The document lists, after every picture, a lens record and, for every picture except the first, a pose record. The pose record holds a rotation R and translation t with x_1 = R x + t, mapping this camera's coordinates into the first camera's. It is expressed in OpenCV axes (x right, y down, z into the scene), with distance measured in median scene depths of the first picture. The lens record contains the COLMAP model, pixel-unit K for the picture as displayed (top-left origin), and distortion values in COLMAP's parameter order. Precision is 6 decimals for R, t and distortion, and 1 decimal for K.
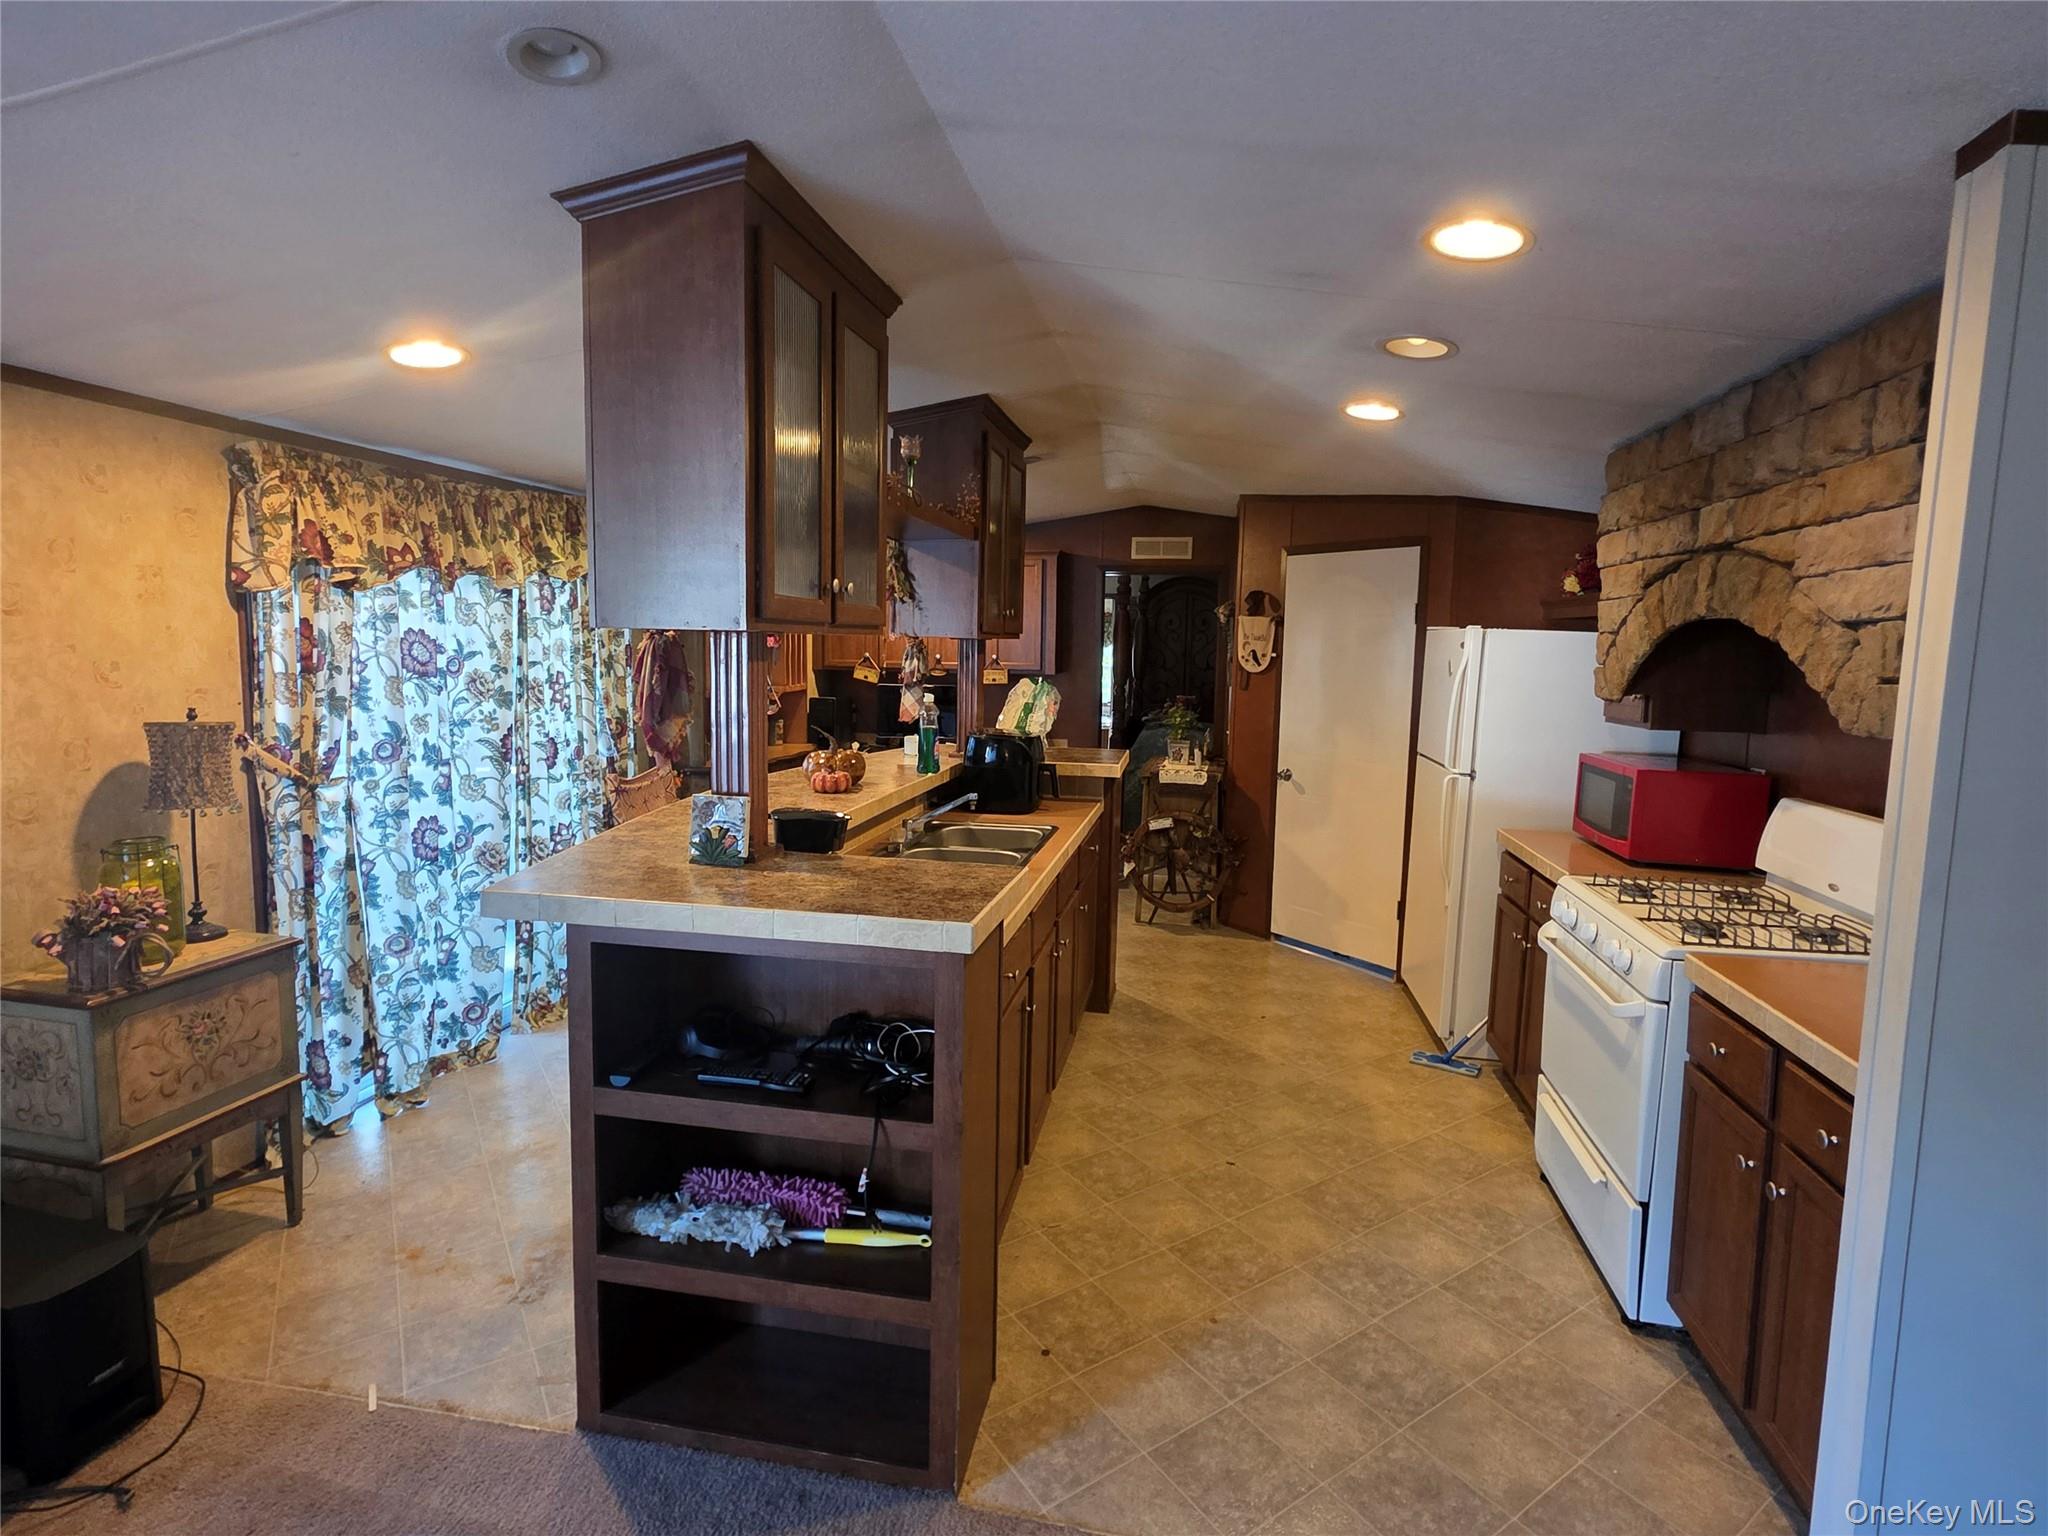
lens RADIAL K [[1012.3, 0, 1020.6], [0, 1012.3, 749.0], [0, 0, 1]] dist [0.001972, -0.000323]
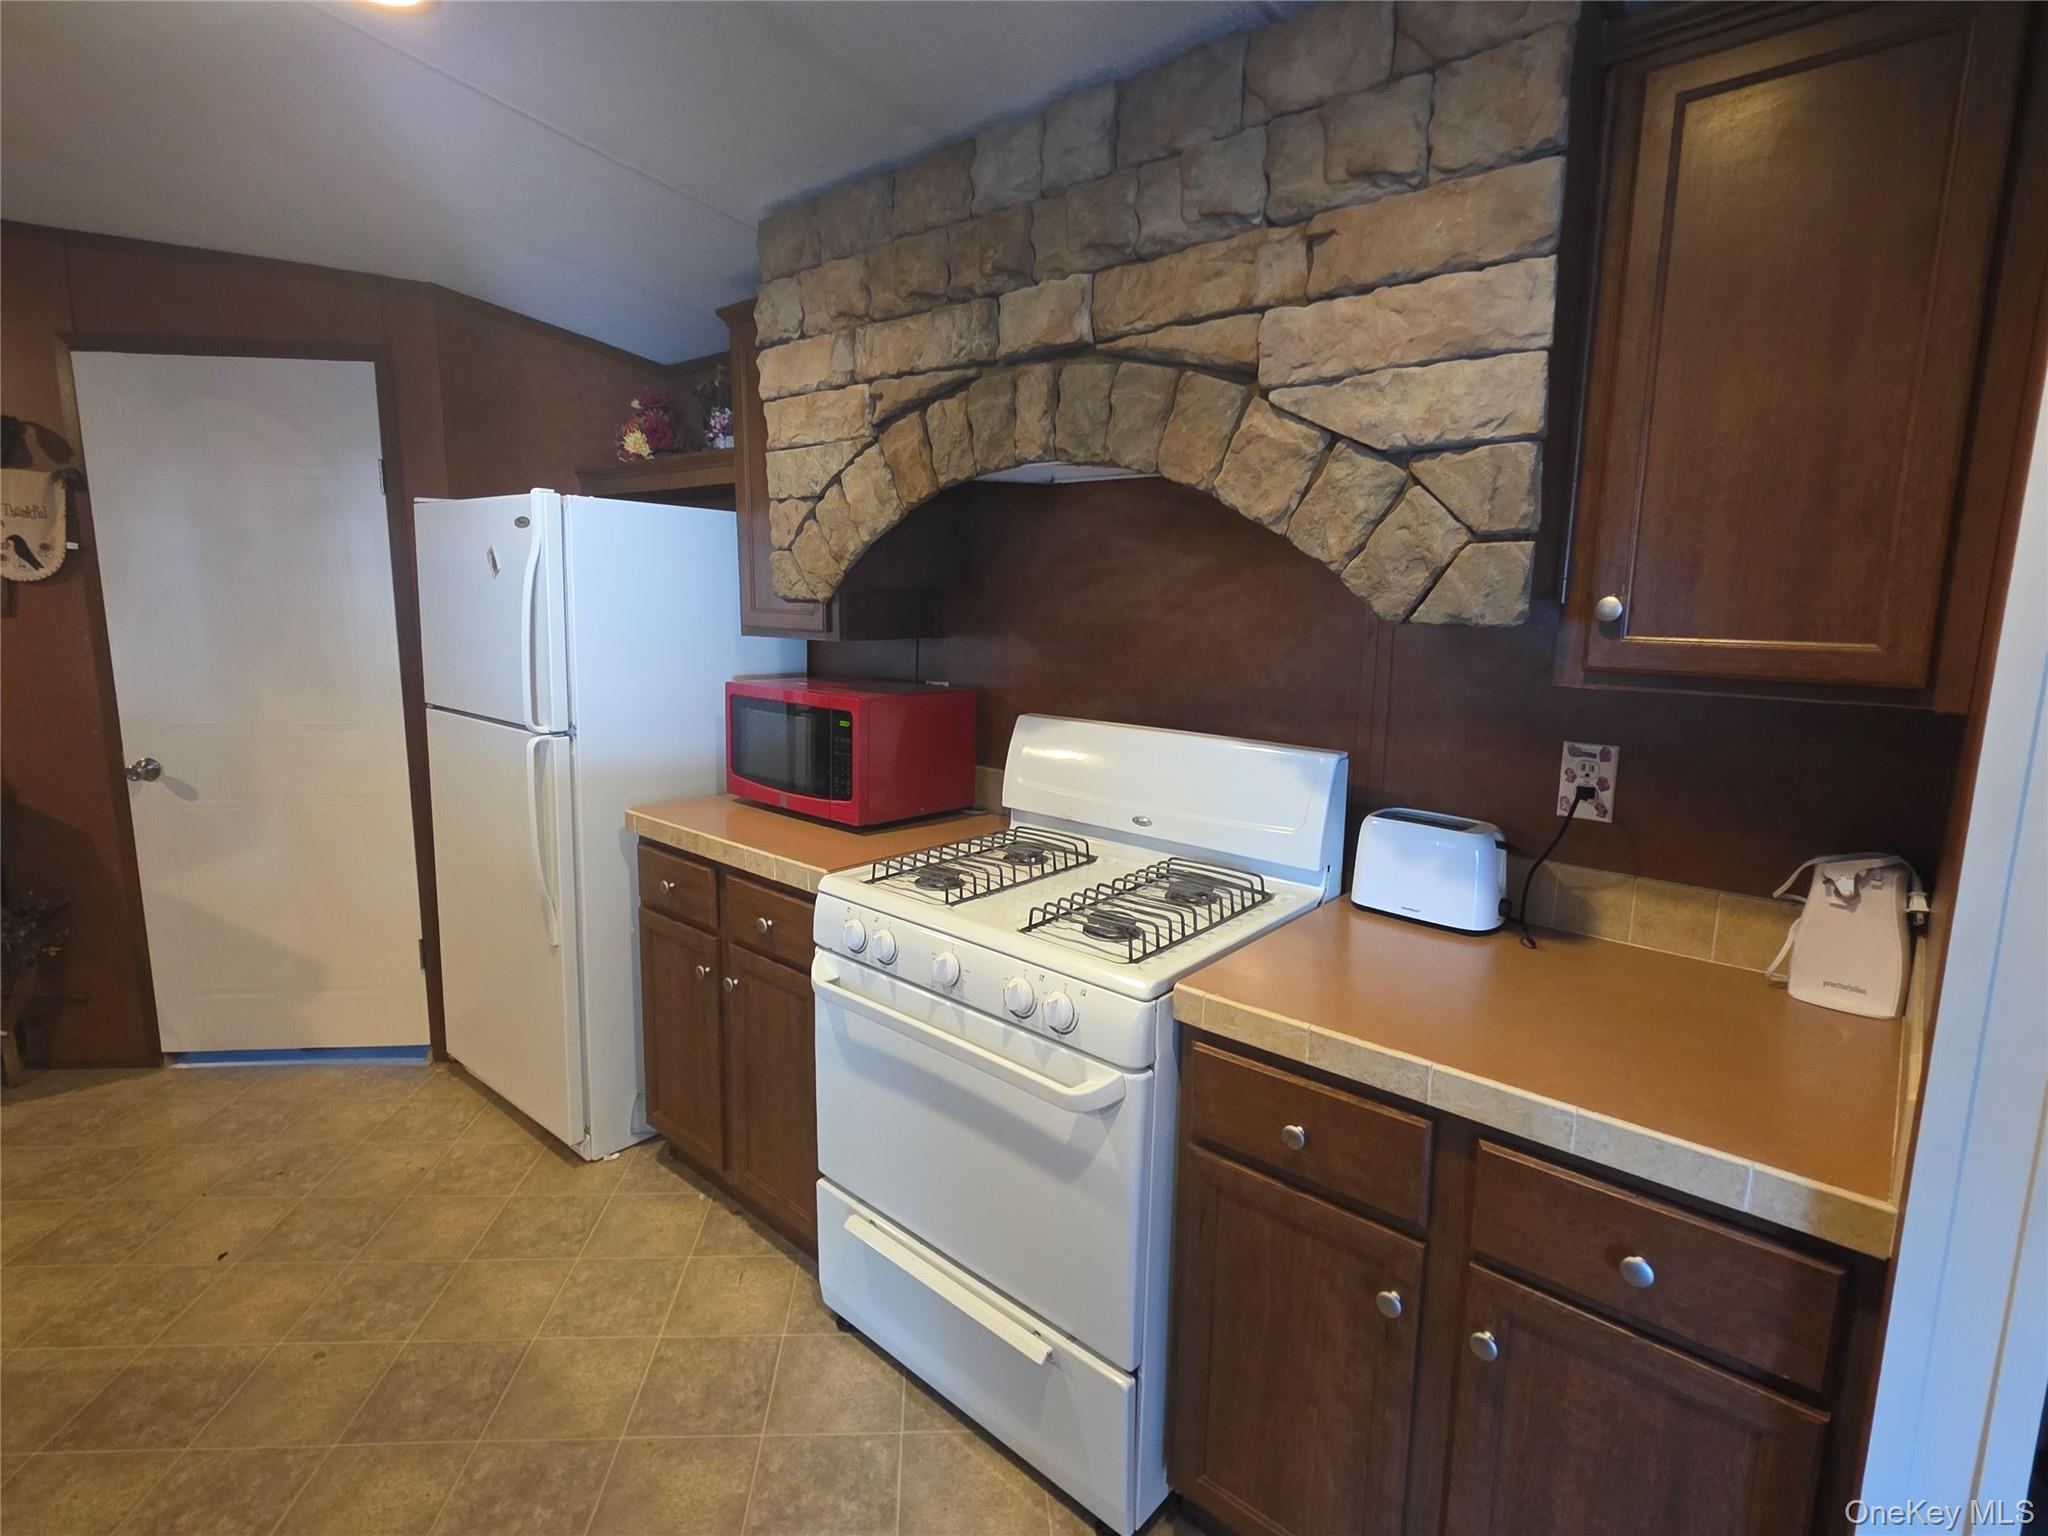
lens RADIAL K [[1012.3, 0, 1020.6], [0, 1012.3, 749.0], [0, 0, 1]] dist [0.001972, -0.000323]
pose [[0.504356, -0.147795, 0.850754, 0.070983], [0.084171, 0.988966, 0.121906, -0.023314], [-0.859384, 0.010124, 0.511231, 0.601130]]
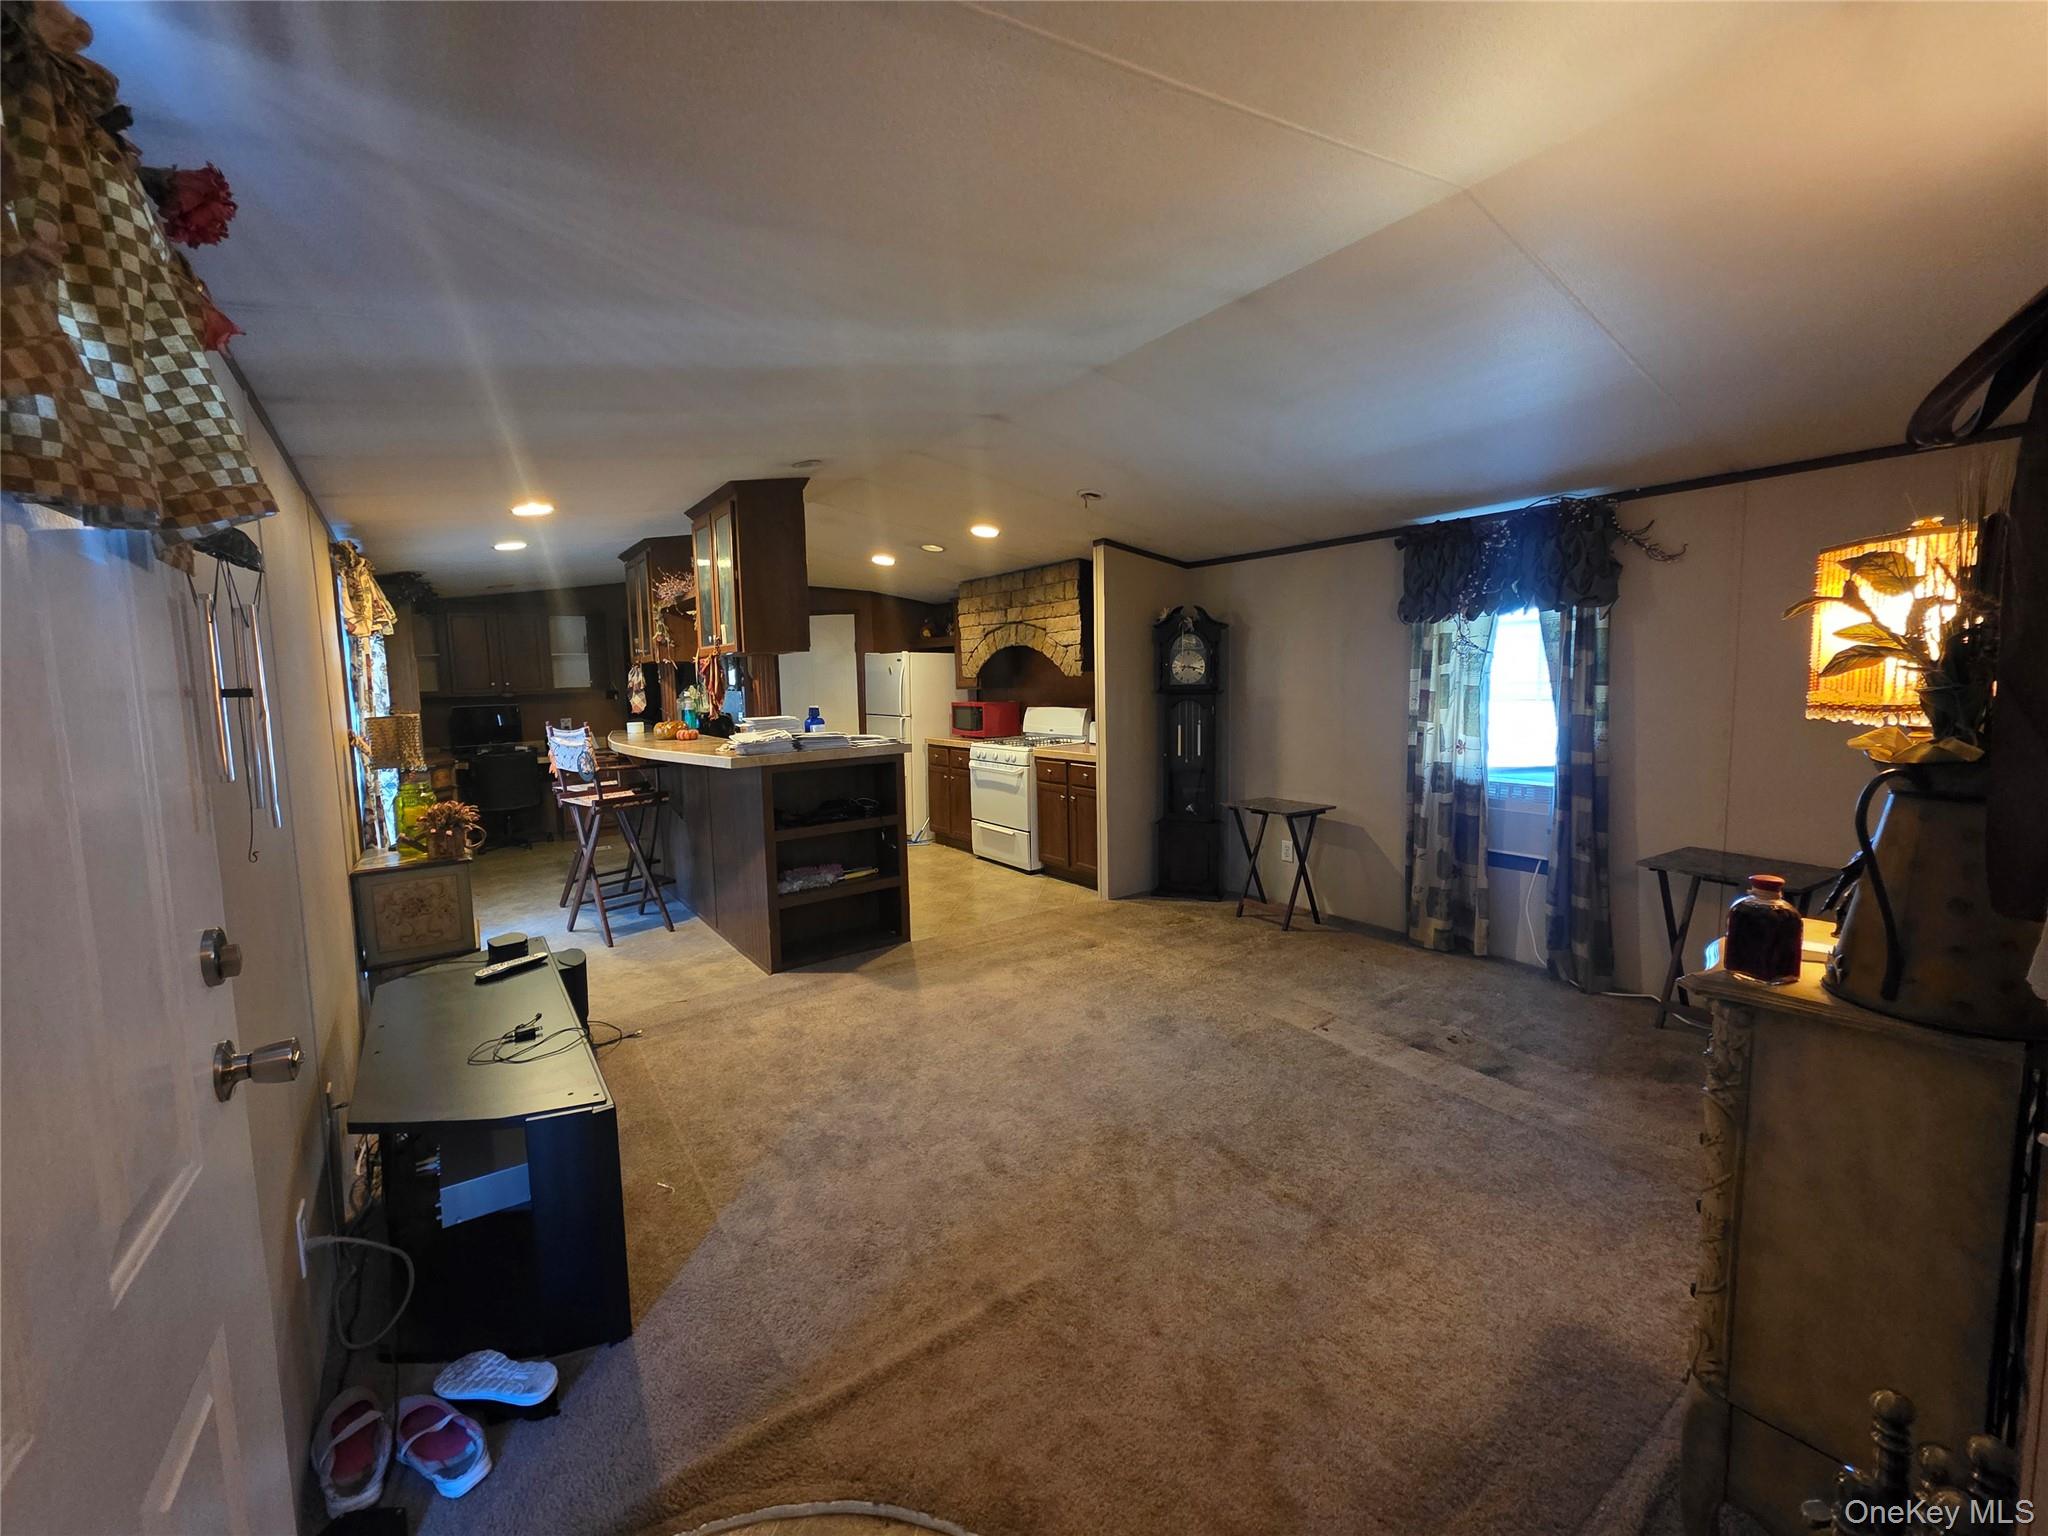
lens RADIAL K [[802.6, 0, 1028.2], [0, 802.6, 745.0], [0, 0, 1]] dist [0.000576, -0.000003]
pose [[0.669999, -0.099443, 0.735672, -0.972158], [0.111997, 0.993185, 0.032254, 0.082710], [-0.733866, 0.060783, 0.676570, -0.564941]]
